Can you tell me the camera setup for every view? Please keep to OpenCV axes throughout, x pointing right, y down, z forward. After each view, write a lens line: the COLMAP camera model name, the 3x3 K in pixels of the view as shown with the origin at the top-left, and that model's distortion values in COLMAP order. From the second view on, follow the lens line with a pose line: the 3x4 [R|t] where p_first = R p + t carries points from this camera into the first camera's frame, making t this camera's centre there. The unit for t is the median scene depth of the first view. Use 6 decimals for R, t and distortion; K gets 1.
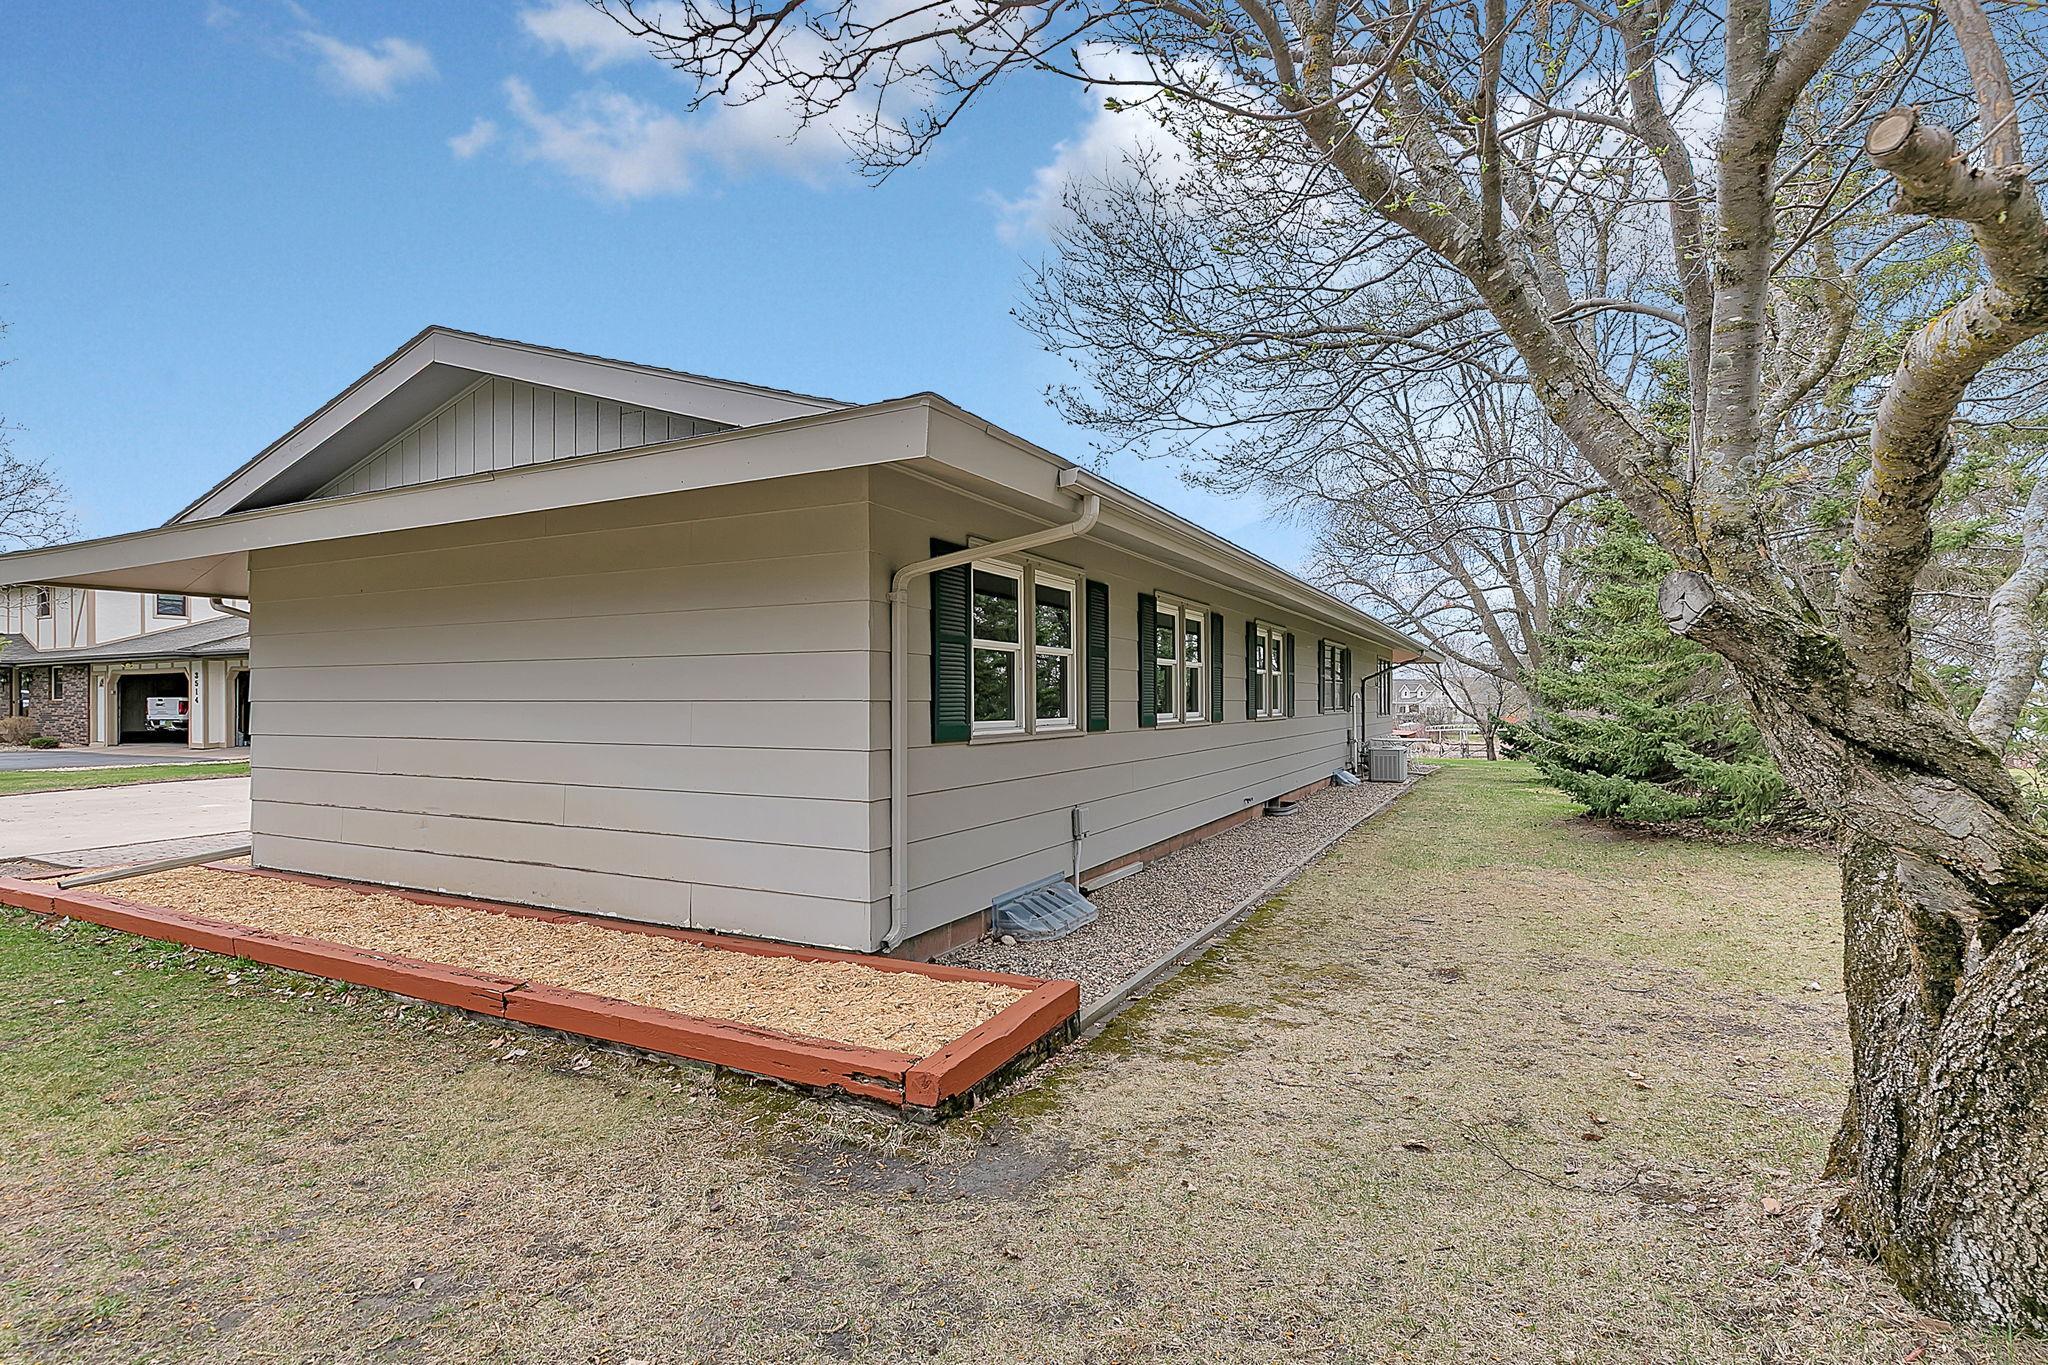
lens RADIAL K [[935.2, 0, 1032.1], [0, 935.2, 686.1], [0, 0, 1]] dist [0.003940, 0.000238]
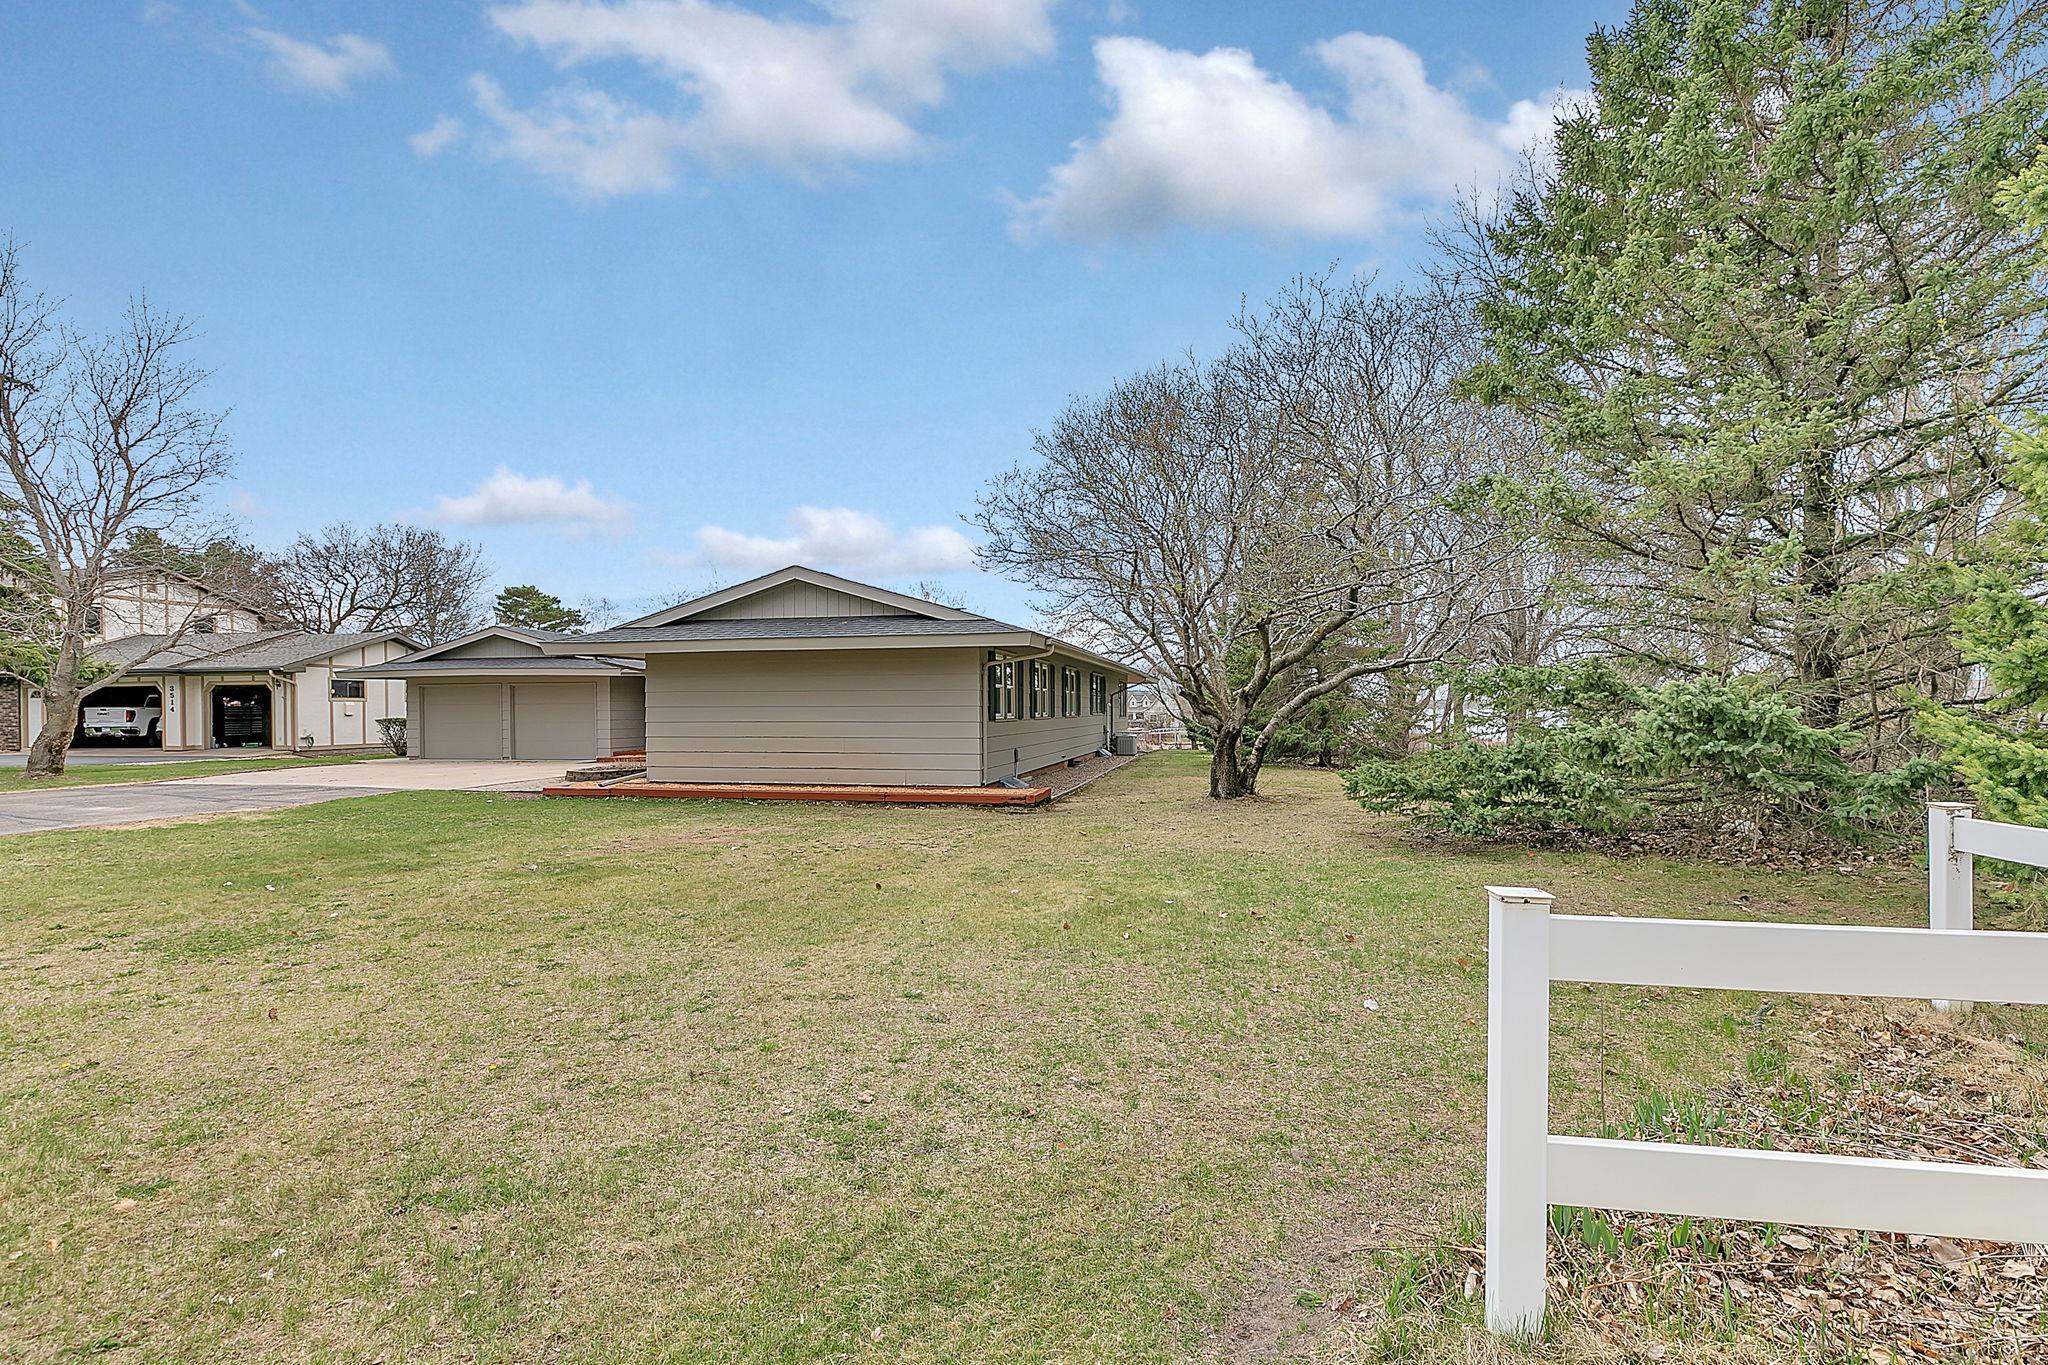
lens RADIAL K [[935.2, 0, 1032.1], [0, 935.2, 686.1], [0, 0, 1]] dist [0.003940, 0.000238]
pose [[0.963030, 0.004502, 0.269357, -0.242046], [-0.001734, 0.999943, -0.010515, -0.005390], [-0.269389, 0.009659, 0.962983, -0.589878]]
